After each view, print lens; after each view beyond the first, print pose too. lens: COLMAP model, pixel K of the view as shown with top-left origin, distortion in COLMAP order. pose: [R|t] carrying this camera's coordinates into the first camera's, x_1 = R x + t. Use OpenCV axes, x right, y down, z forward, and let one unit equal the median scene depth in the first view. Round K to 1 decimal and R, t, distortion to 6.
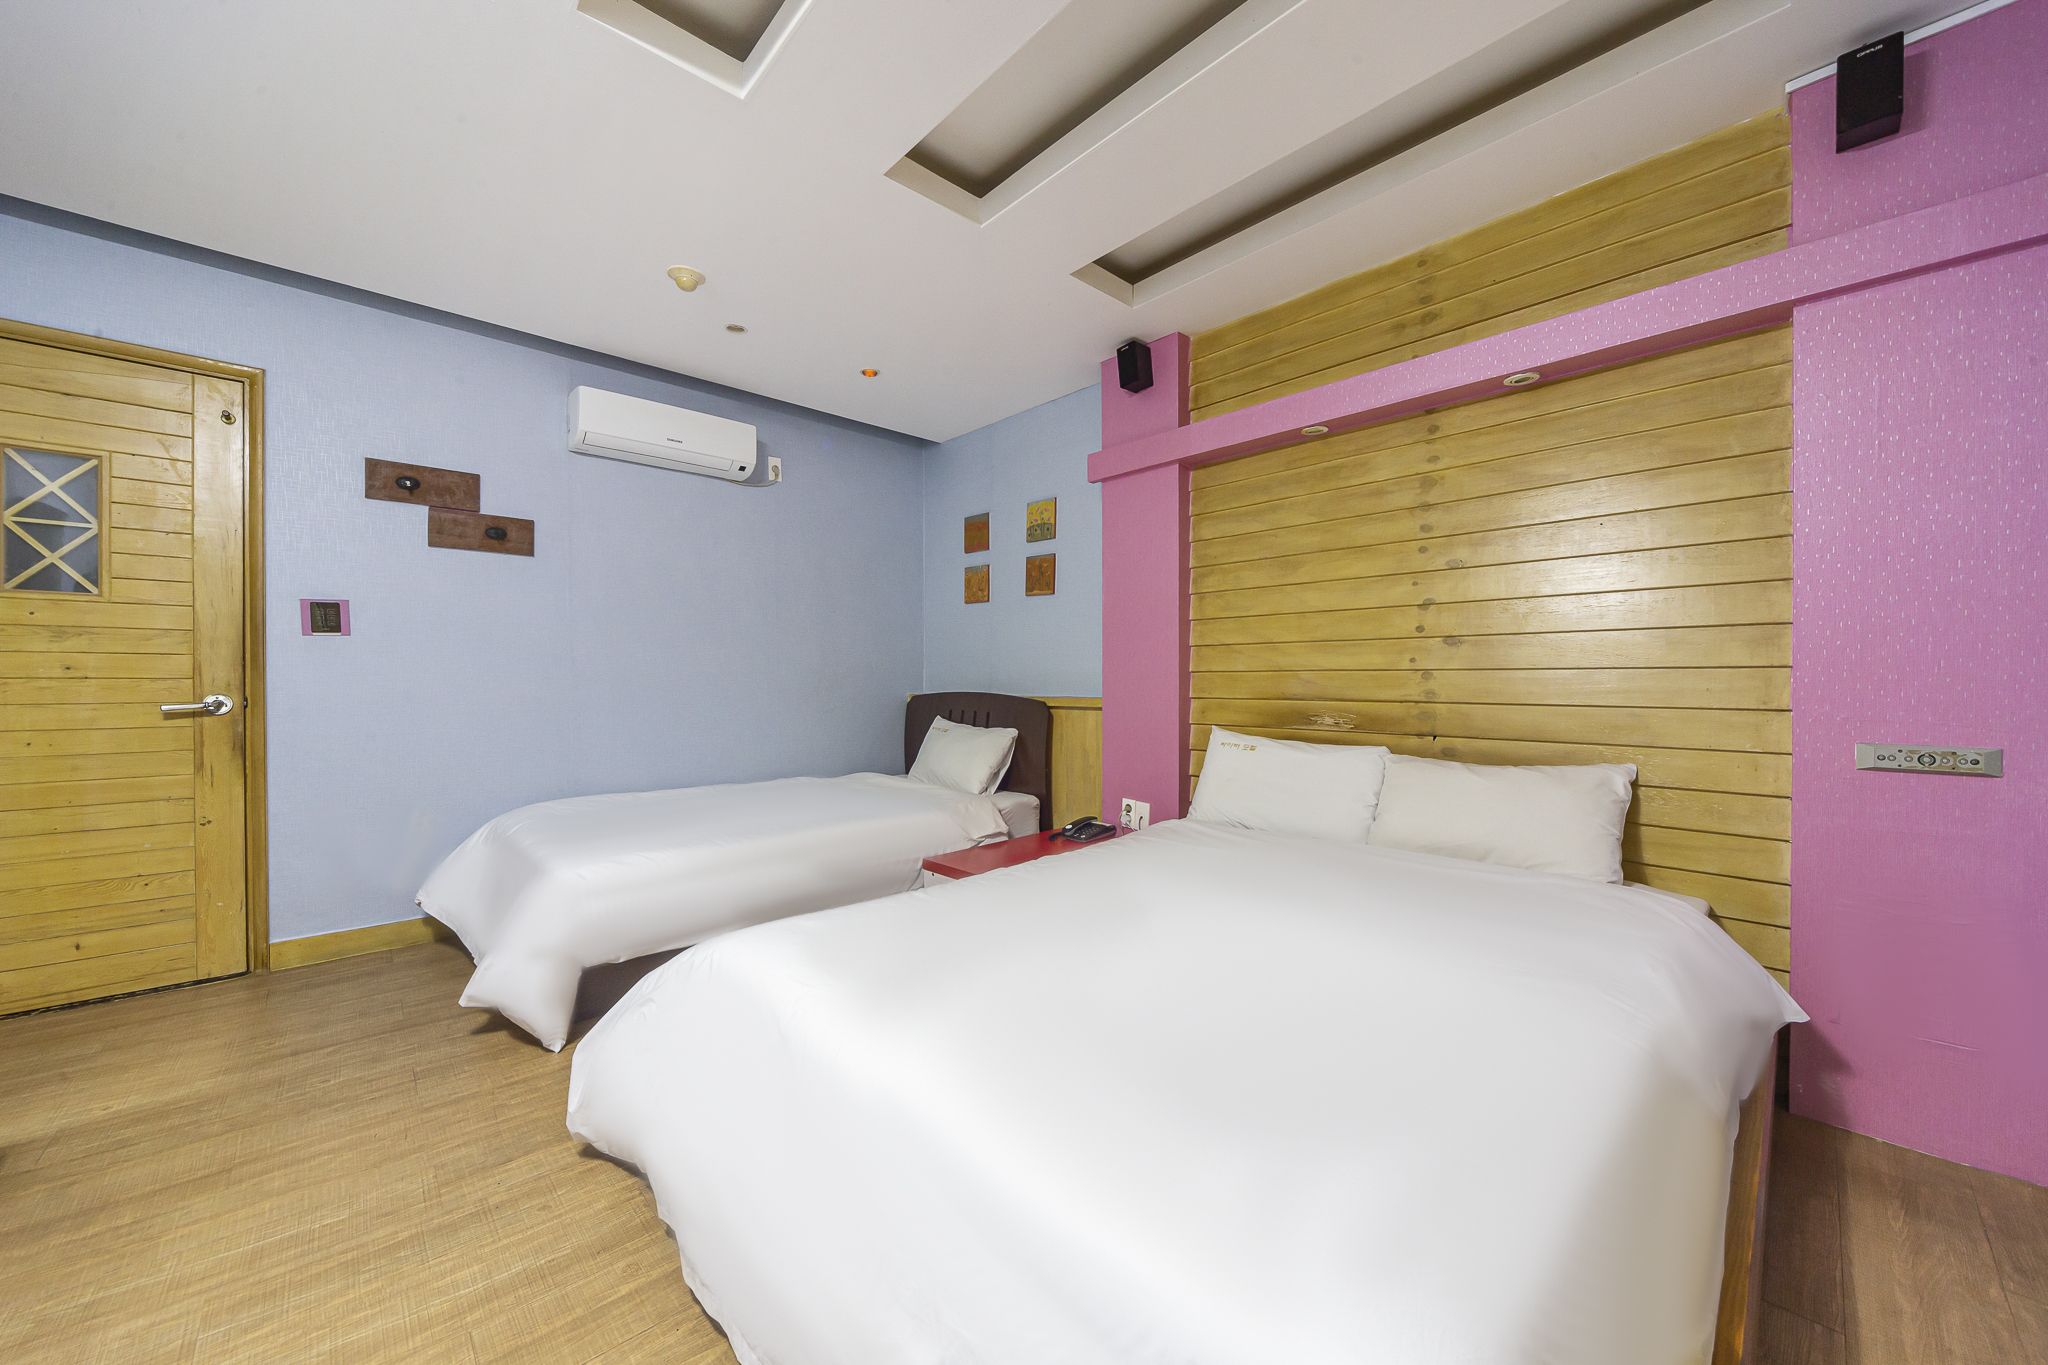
lens RADIAL K [[744.7, 0, 1018.3], [0, 744.7, 674.7], [0, 0, 1]] dist [-0.011017, -0.000440]
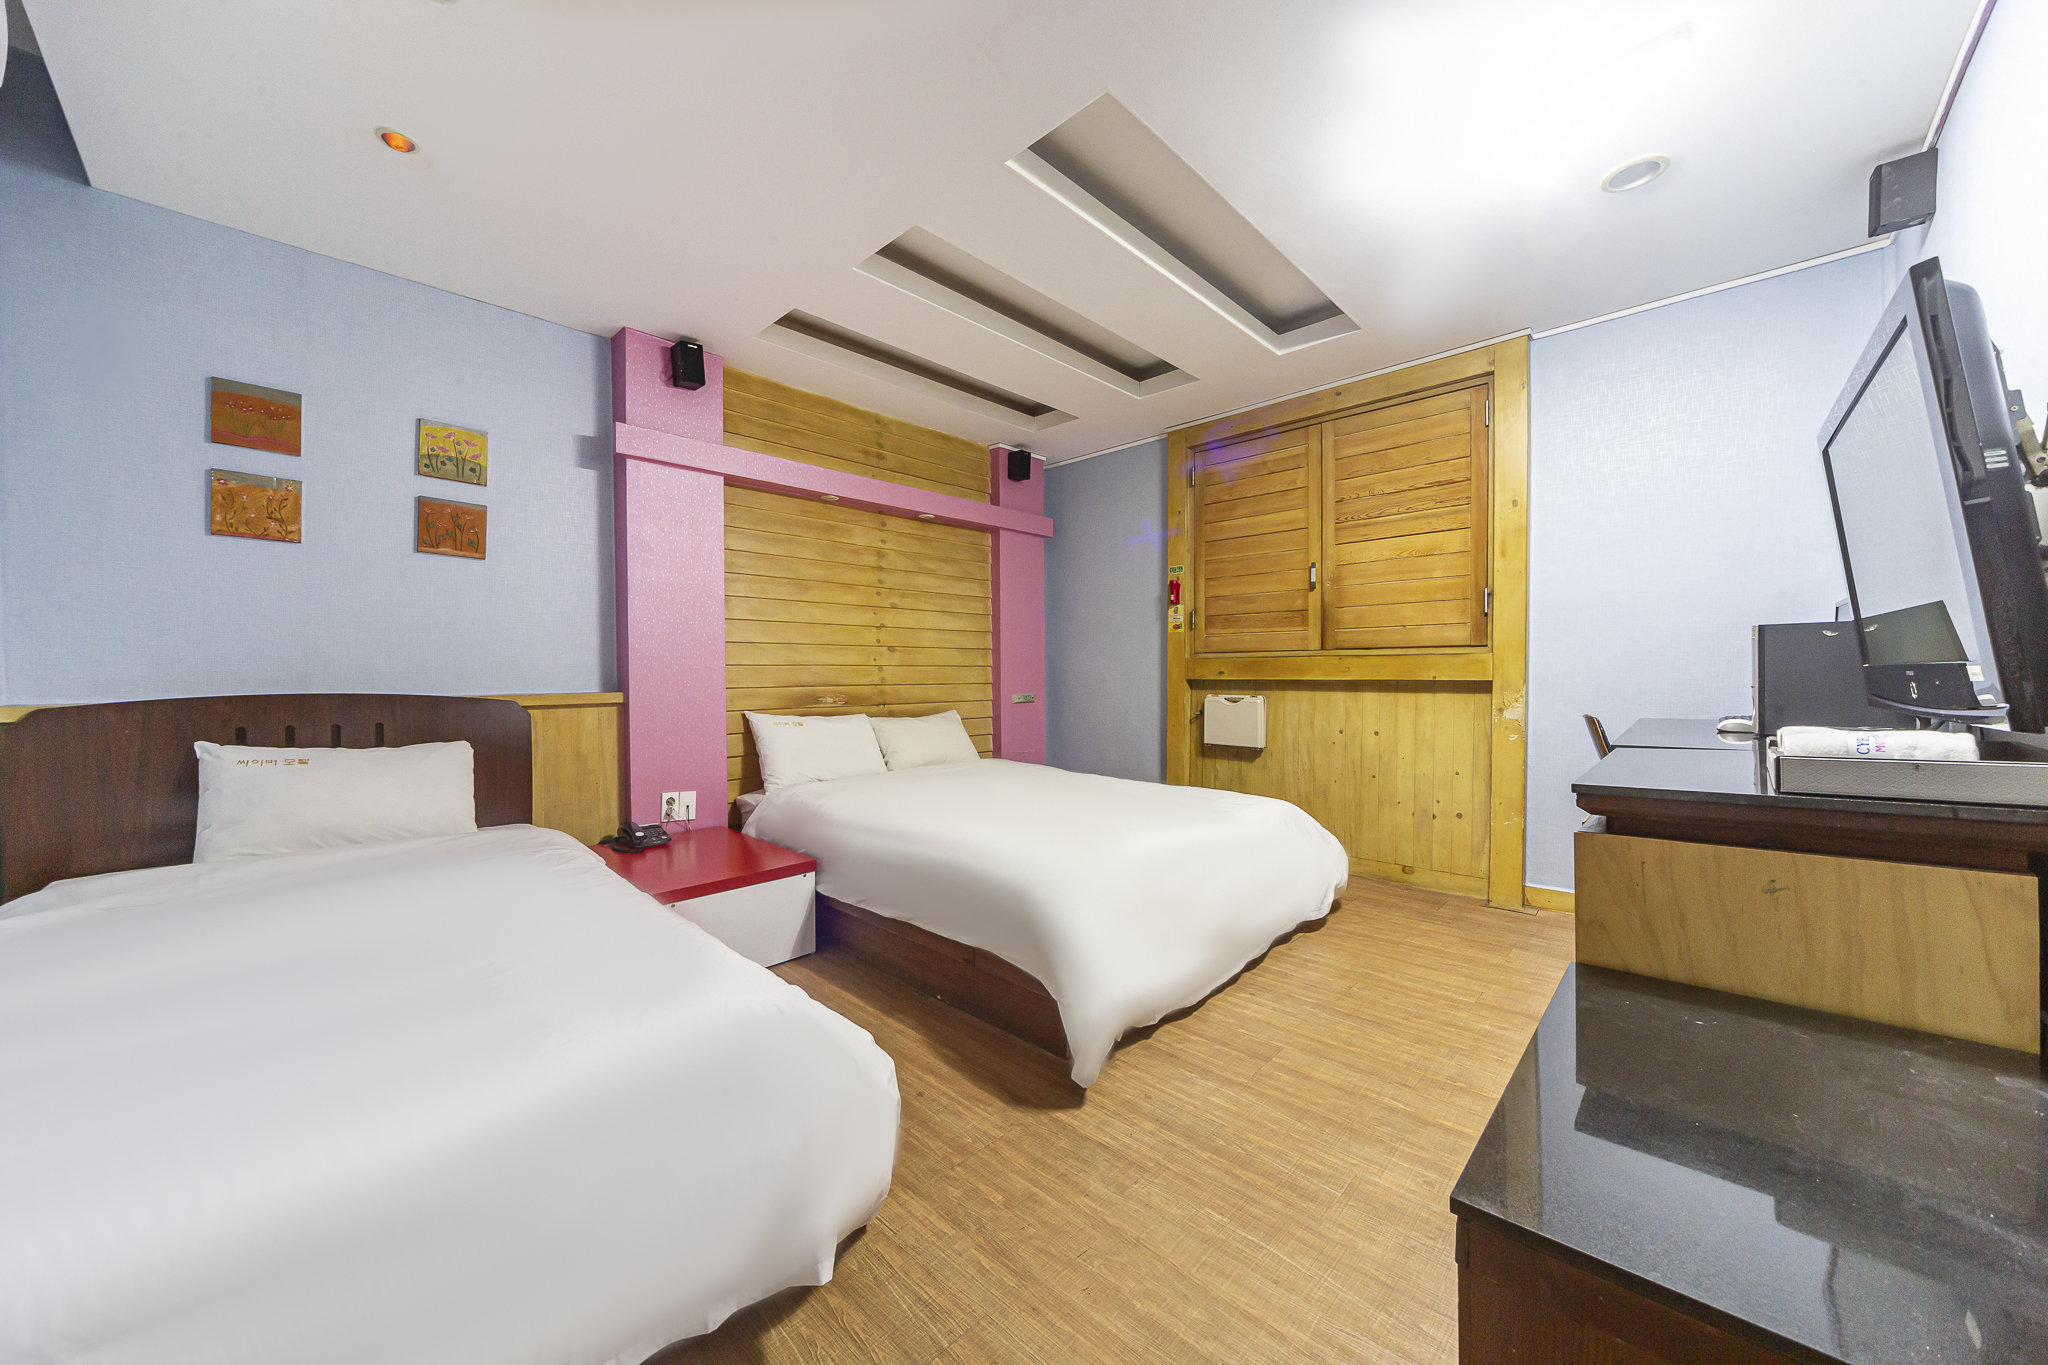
lens RADIAL K [[713.9, 0, 1025.3], [0, 713.9, 672.9], [0, 0, 1]] dist [-0.010292, 0.000325]
pose [[-0.052509, -0.004583, 0.998610, -1.043416], [-0.005859, 0.999974, 0.004281, 0.000967], [-0.998603, -0.005627, -0.052534, 0.725640]]
